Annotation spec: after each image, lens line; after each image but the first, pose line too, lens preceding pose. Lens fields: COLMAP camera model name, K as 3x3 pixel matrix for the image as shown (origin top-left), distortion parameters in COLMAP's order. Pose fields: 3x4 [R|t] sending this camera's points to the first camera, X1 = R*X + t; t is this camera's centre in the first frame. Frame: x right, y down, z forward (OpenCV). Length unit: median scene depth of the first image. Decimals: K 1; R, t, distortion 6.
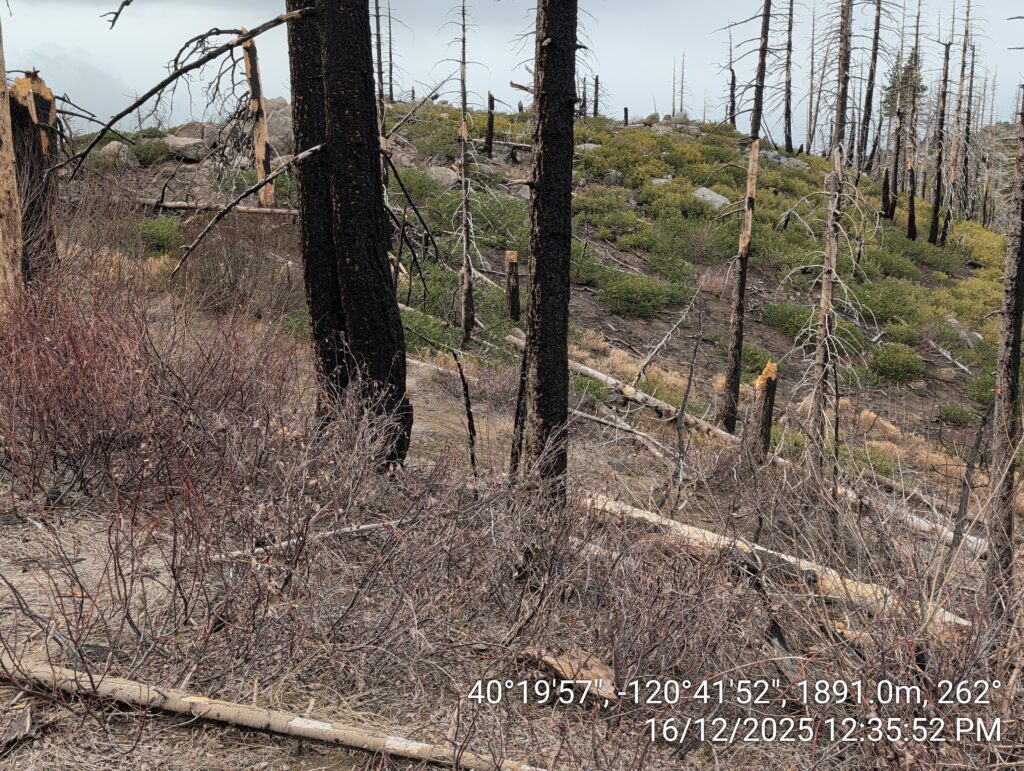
lens RADIAL K [[915.7, 0, 512.0], [0, 915.7, 385.5], [0, 0, 1]] dist [0.046186, -0.002789]
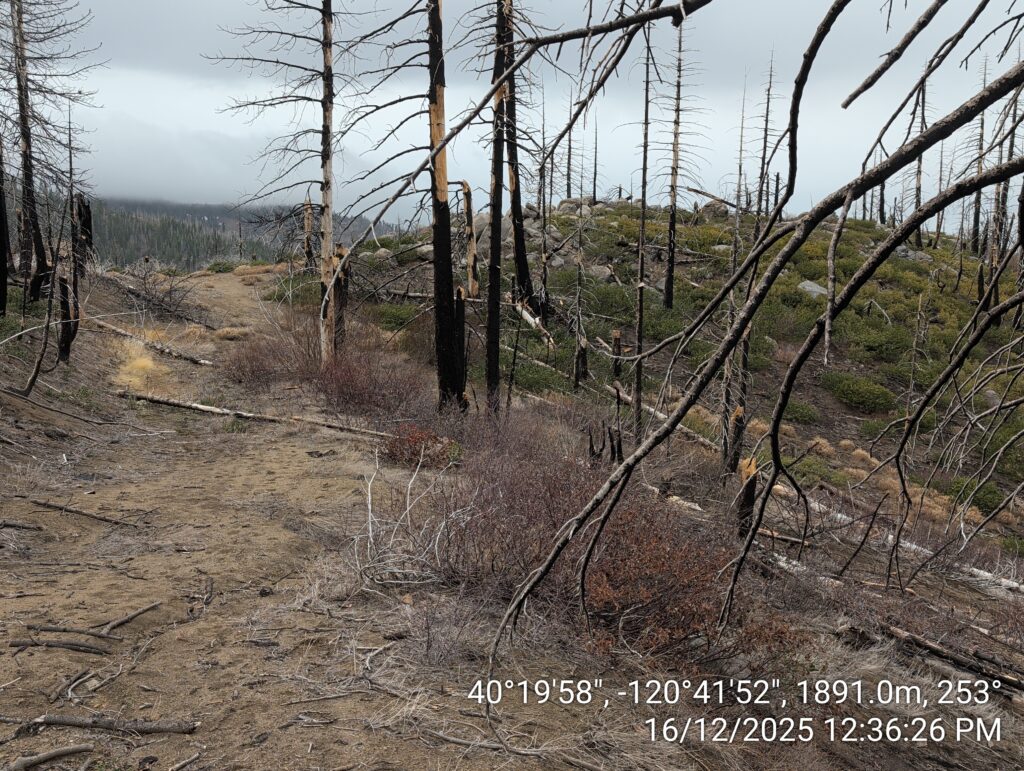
lens RADIAL K [[915.7, 0, 512.0], [0, 915.7, 385.5], [0, 0, 1]] dist [0.046186, -0.002789]
pose [[0.964022, 0.039553, -0.262863, 0.166970], [-0.056665, 0.996717, -0.057837, 0.029220], [0.259712, 0.070651, 0.963098, -0.353115]]
